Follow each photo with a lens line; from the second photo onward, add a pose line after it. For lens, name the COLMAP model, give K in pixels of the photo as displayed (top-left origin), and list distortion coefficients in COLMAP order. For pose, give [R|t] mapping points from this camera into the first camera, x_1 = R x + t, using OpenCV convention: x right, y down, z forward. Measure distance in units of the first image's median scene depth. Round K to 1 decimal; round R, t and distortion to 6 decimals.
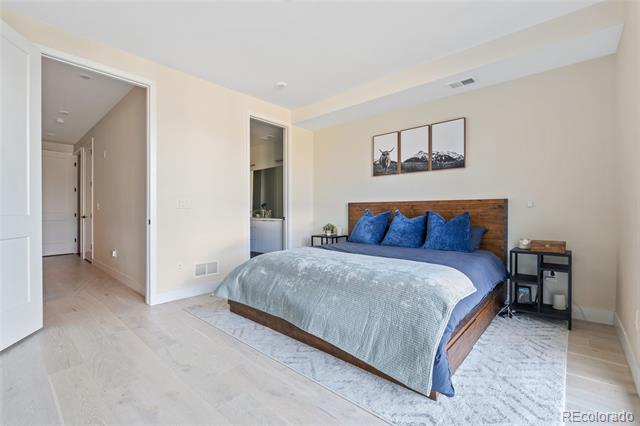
lens RADIAL K [[281.4, 0, 314.5], [0, 281.4, 213.3], [0, 0, 1]] dist [-0.004869, -0.000692]
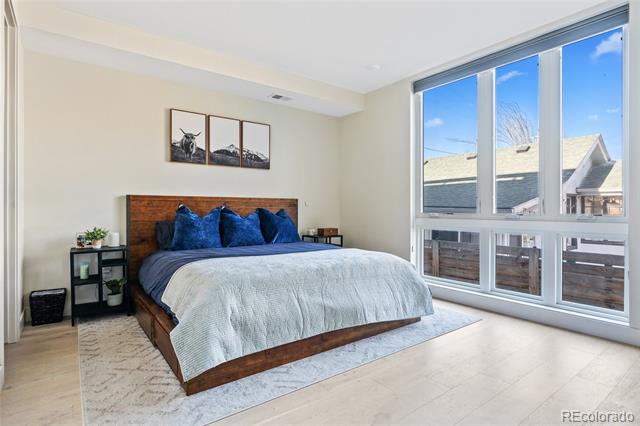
lens RADIAL K [[337.8, 0, 318.5], [0, 337.8, 211.9], [0, 0, 1]] dist [-0.005593, -0.000471]
pose [[0.185650, -0.016089, 0.982484, -0.694001], [-0.002417, 0.999855, 0.016830, -0.013790], [-0.982613, -0.005499, 0.185585, 0.499212]]
